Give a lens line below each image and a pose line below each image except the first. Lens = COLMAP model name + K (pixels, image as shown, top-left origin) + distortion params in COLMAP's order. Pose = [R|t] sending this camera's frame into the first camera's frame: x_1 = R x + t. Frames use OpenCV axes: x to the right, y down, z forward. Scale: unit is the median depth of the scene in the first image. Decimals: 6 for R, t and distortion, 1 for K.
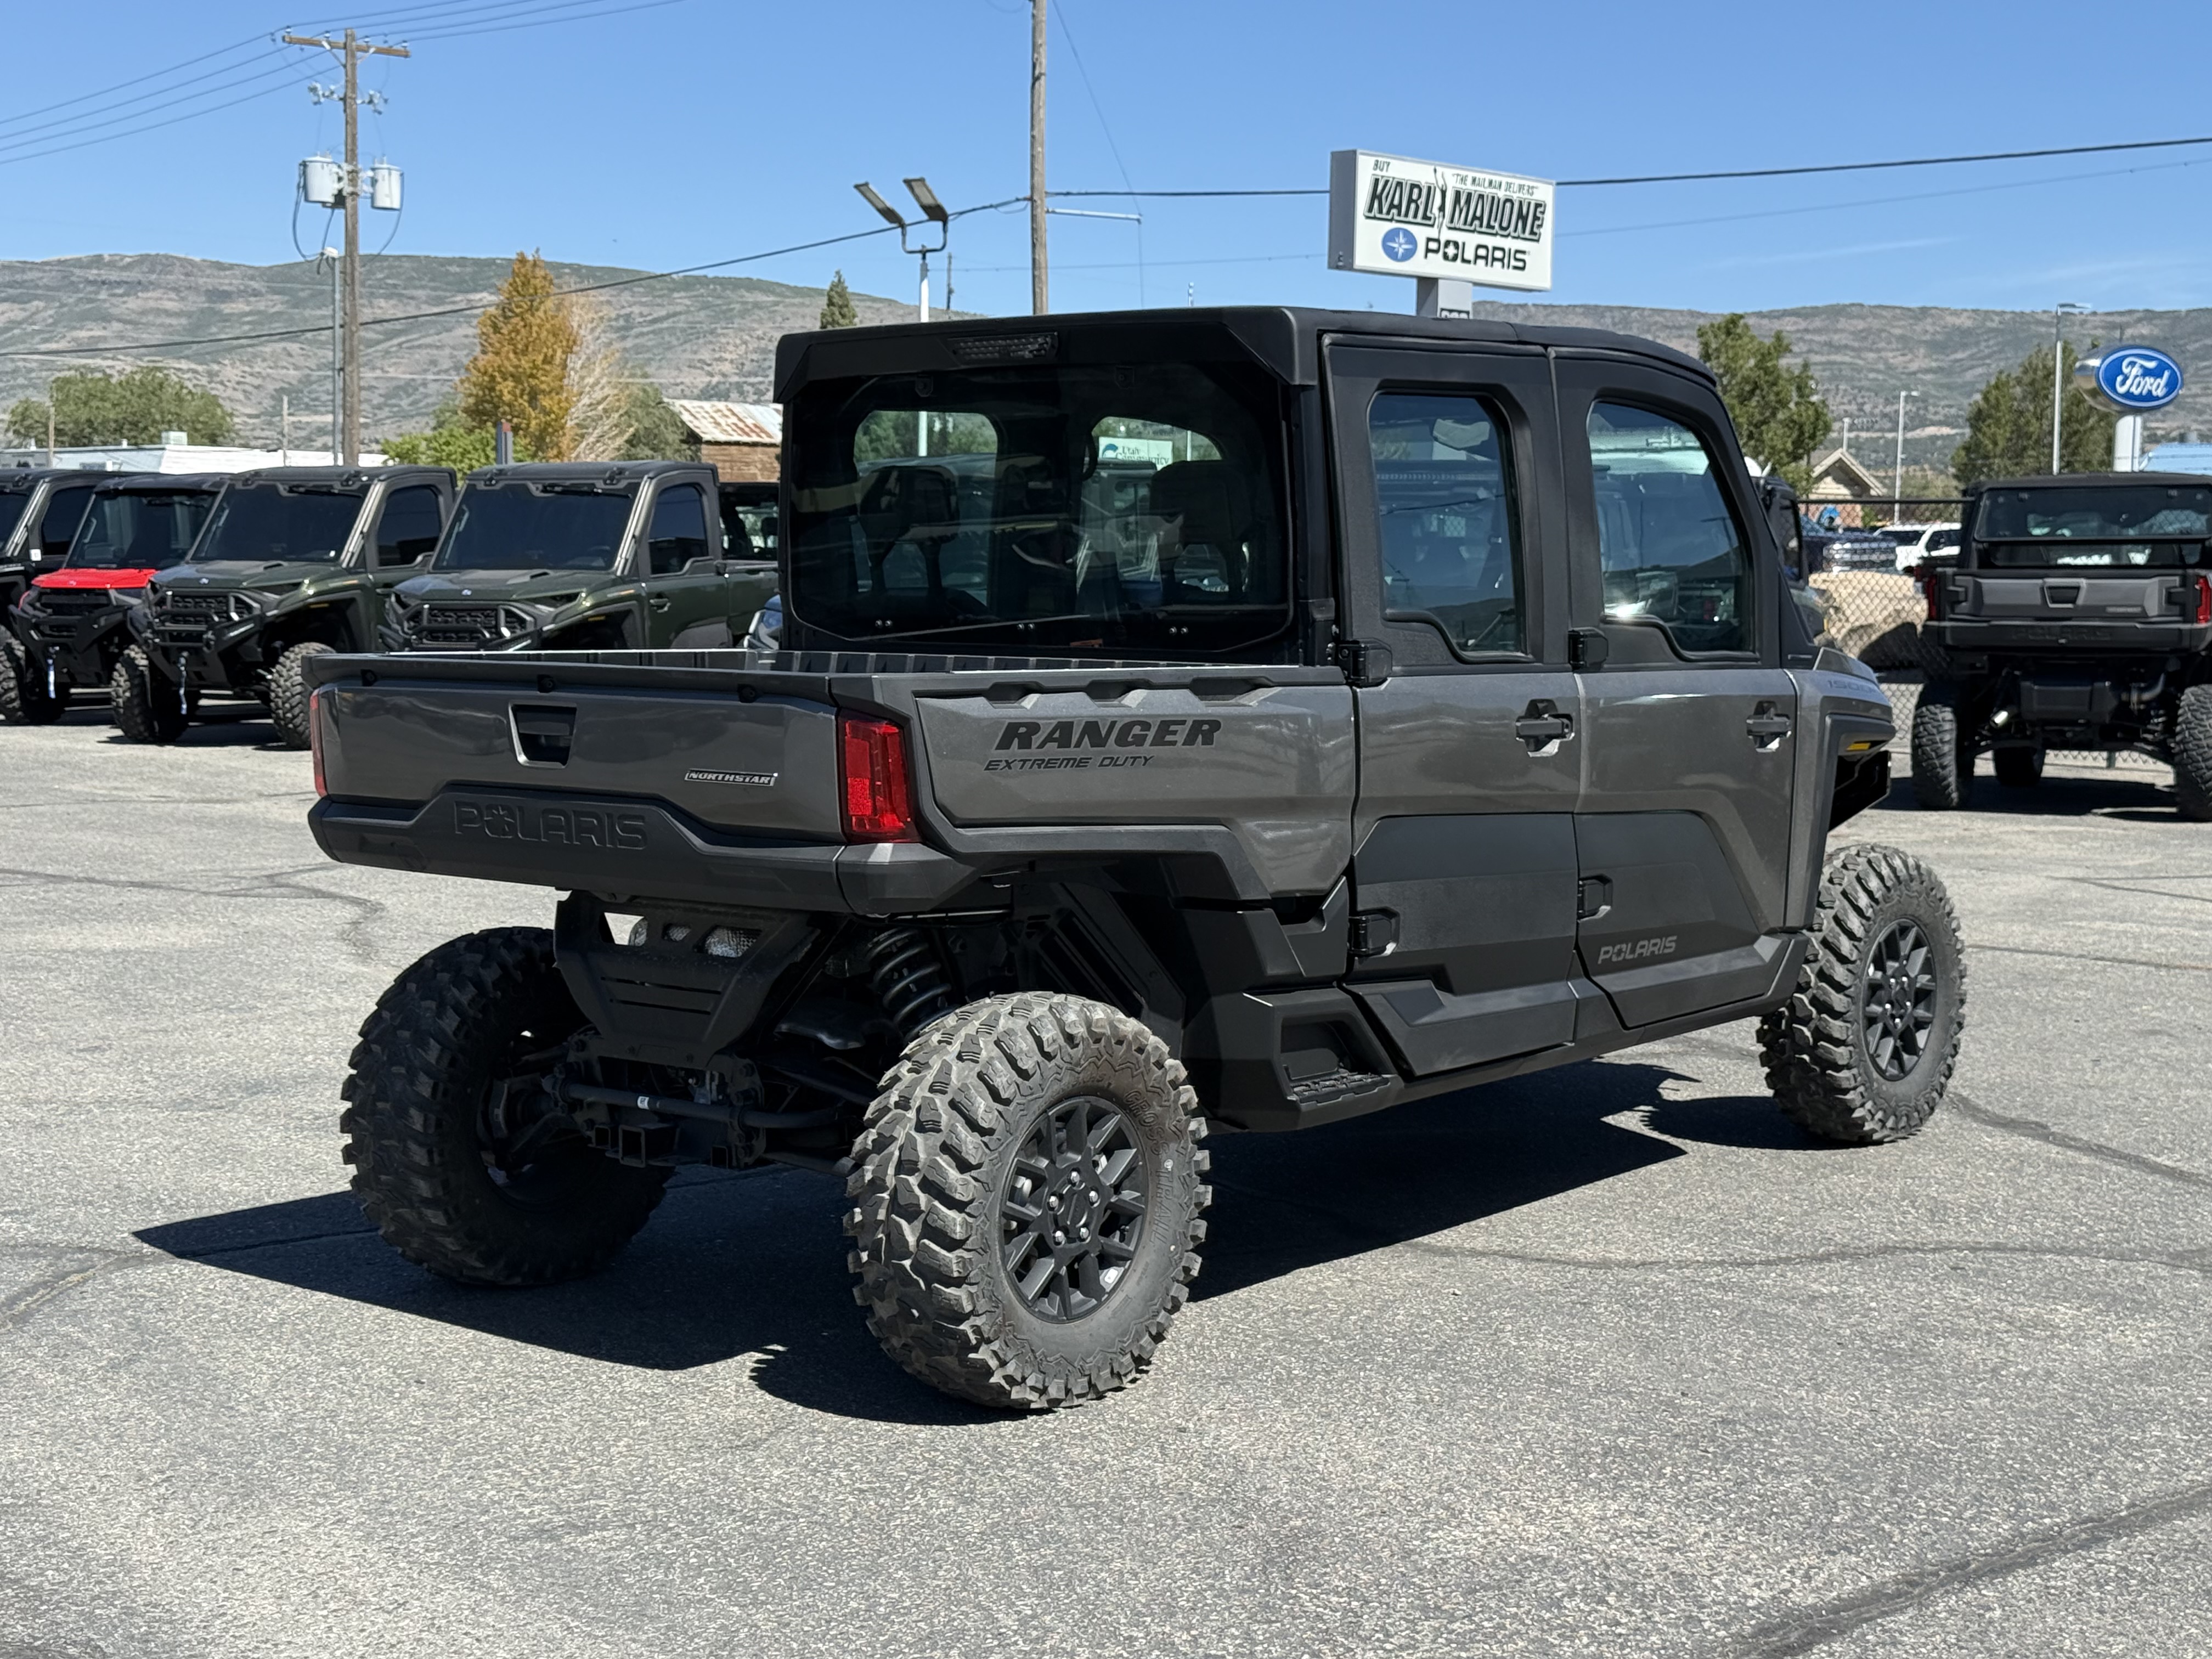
lens RADIAL K [[3237.8, 0, 1121.8], [0, 3237.8, 876.6], [0, 0, 1]] dist [0.128724, 0.000000]
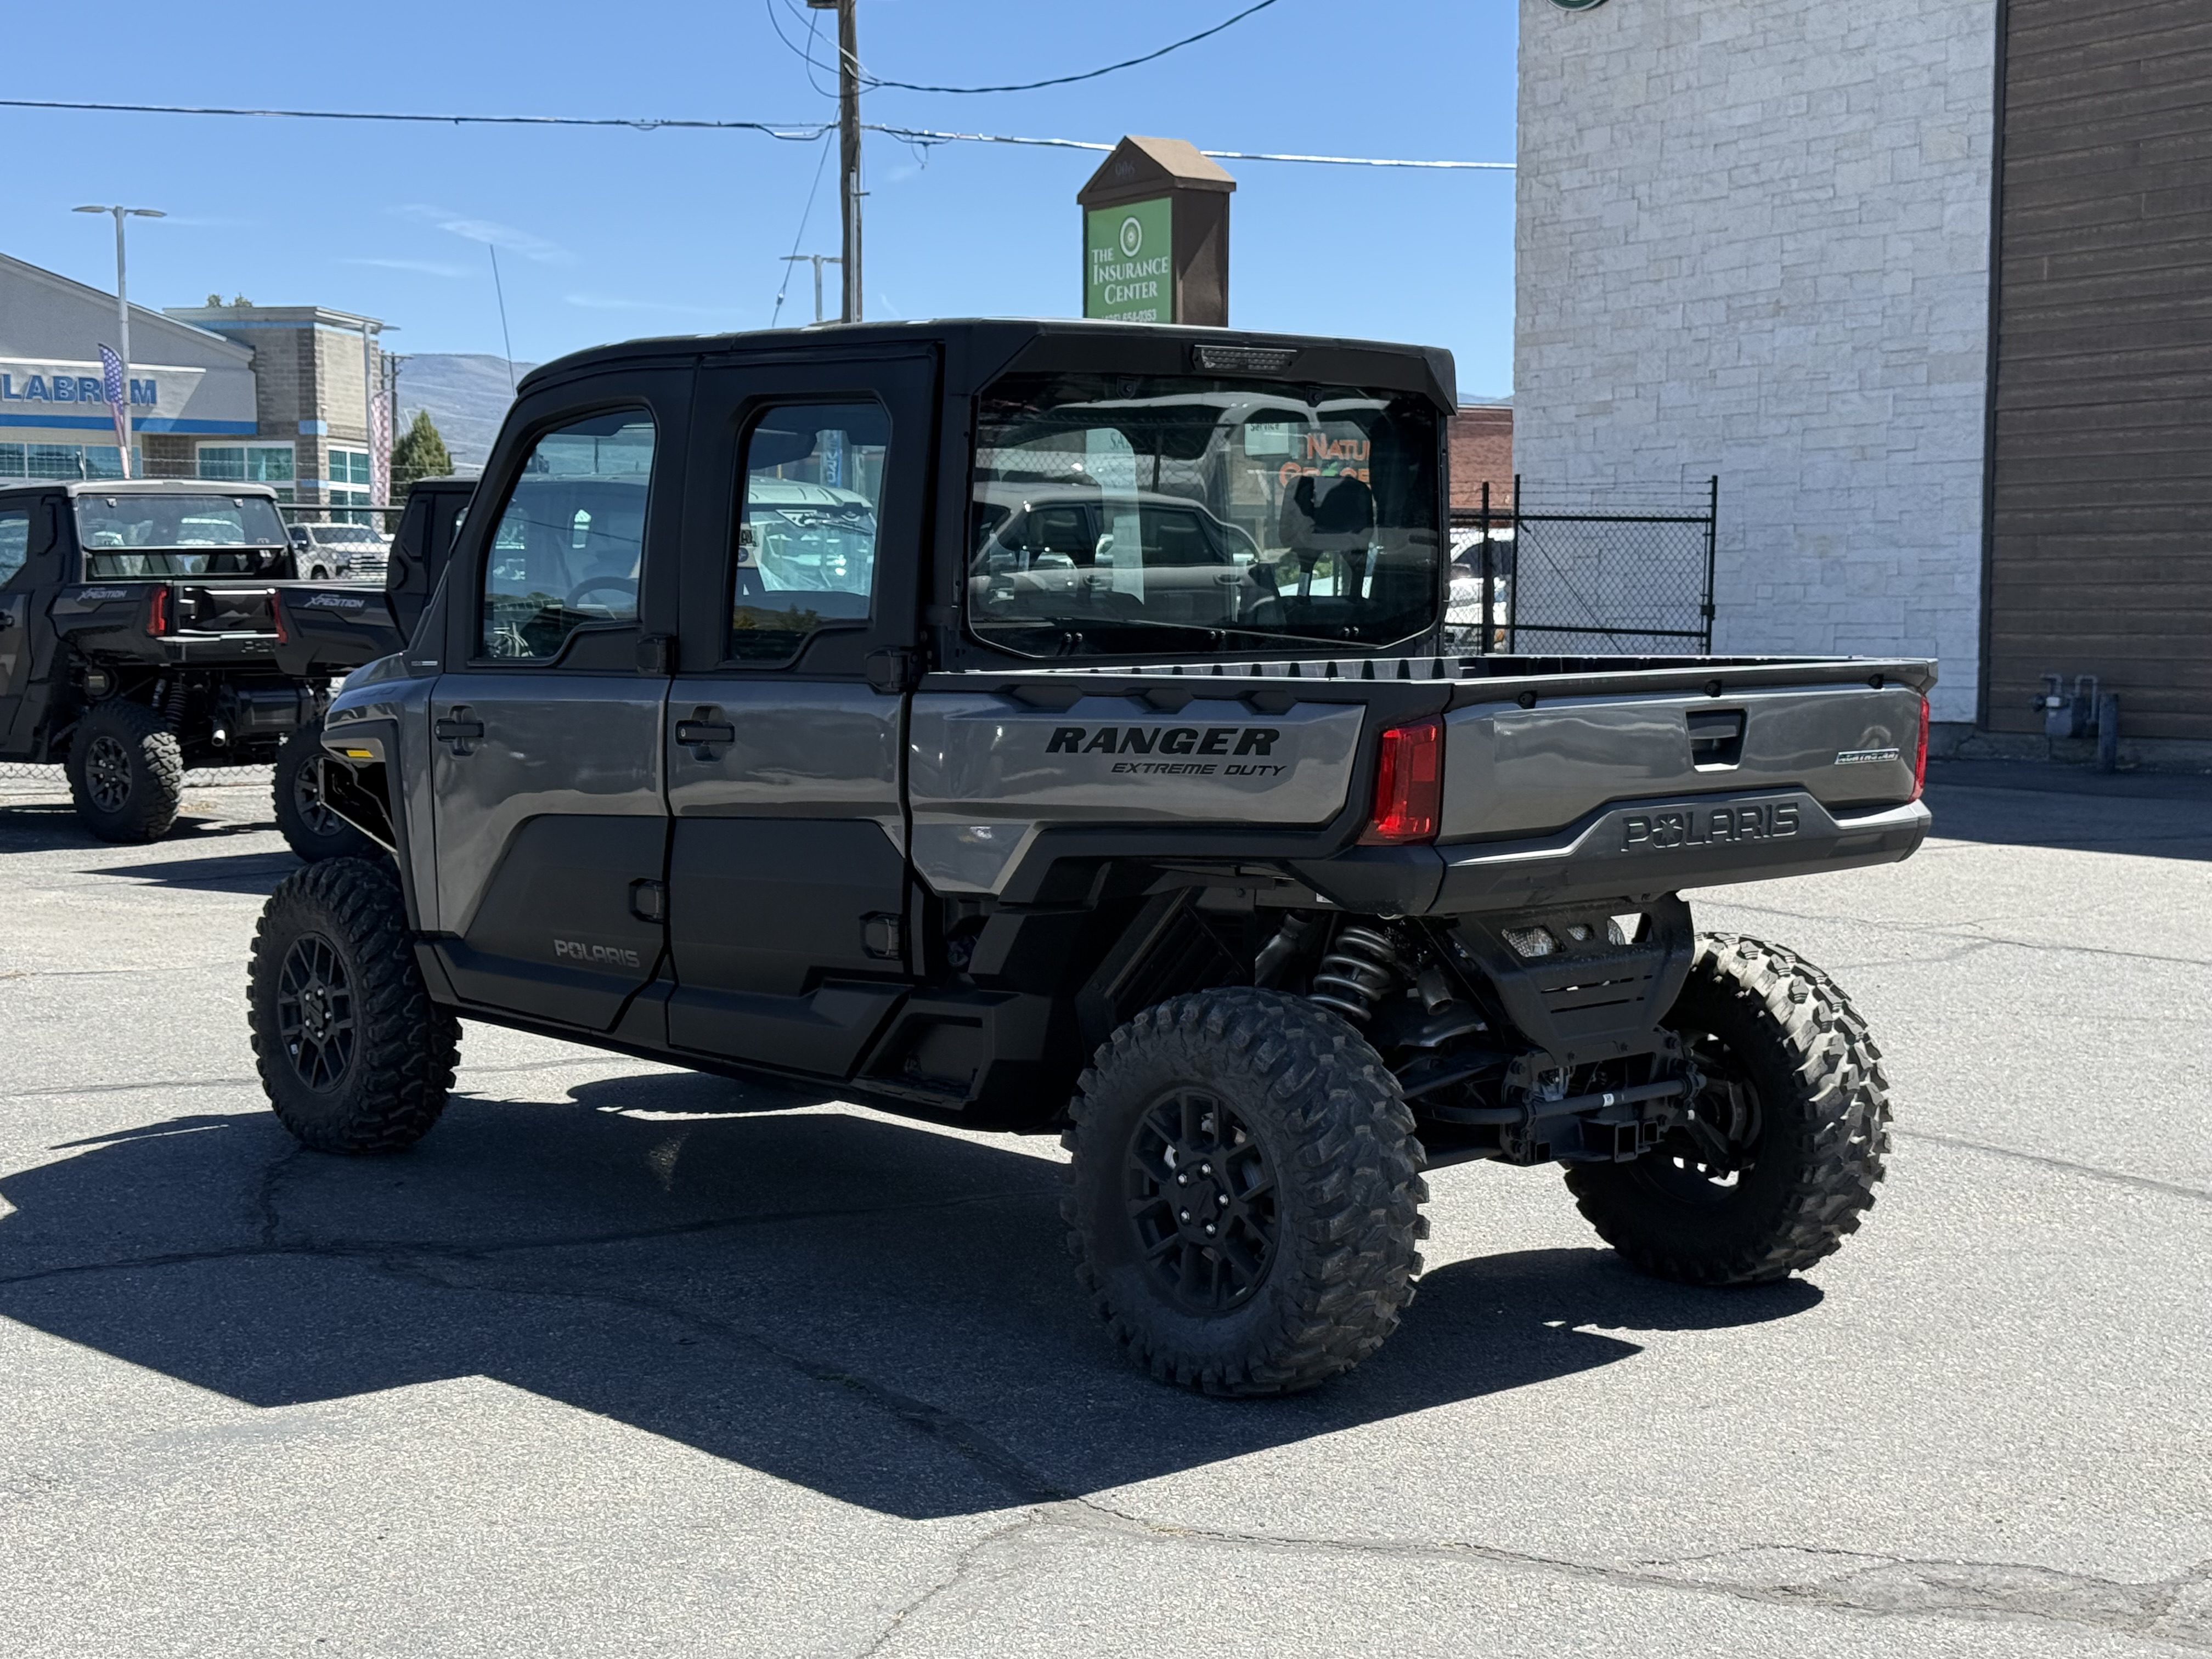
lens RADIAL K [[3237.8, 0, 1133.7], [0, 3237.8, 817.5], [0, 0, 1]] dist [0.128724, 0.000000]
pose [[0.126519, -0.078860, 0.988825, -0.313310], [0.098704, 0.992889, 0.066555, -0.027060], [-0.987041, 0.089180, 0.133403, 0.269293]]
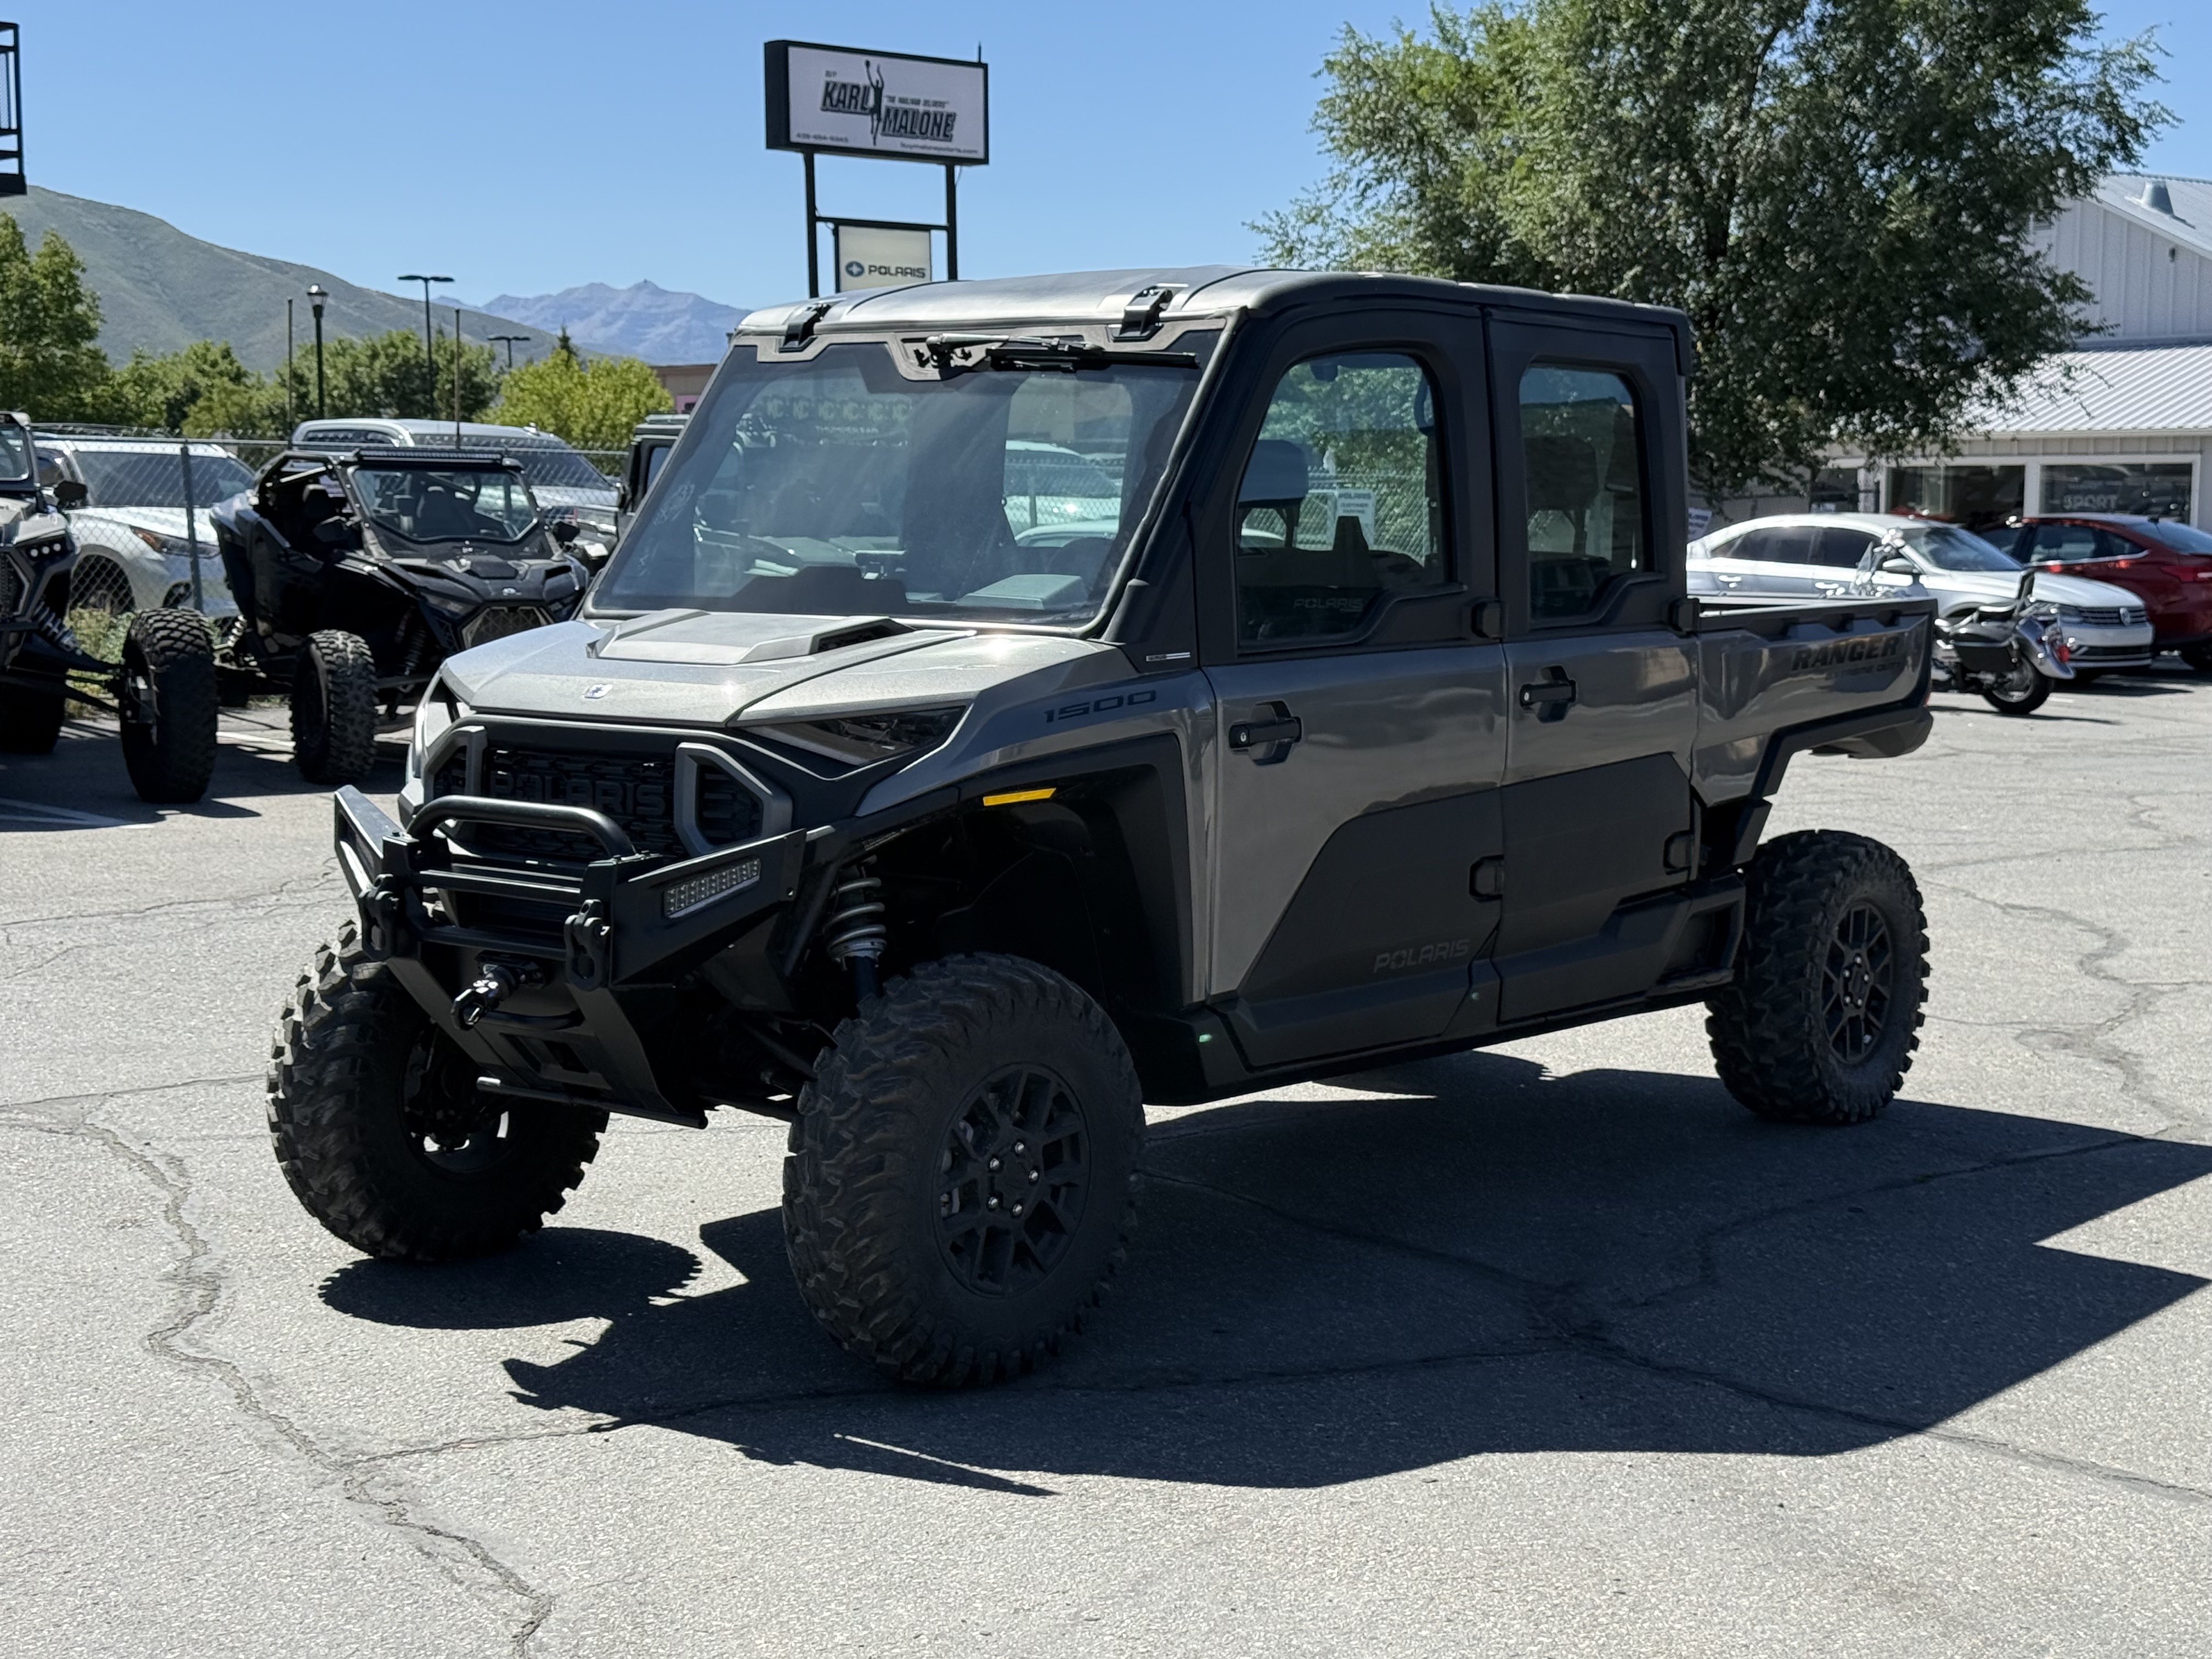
lens RADIAL K [[3237.8, 0, 1100.2], [0, 3237.8, 810.4], [0, 0, 1]] dist [0.128724, 0.000000]
pose [[-0.999818, -0.008197, -0.017230, 0.030951], [-0.011401, 0.980743, 0.194970, -0.066778], [0.015300, 0.195131, -0.980658, 0.648904]]
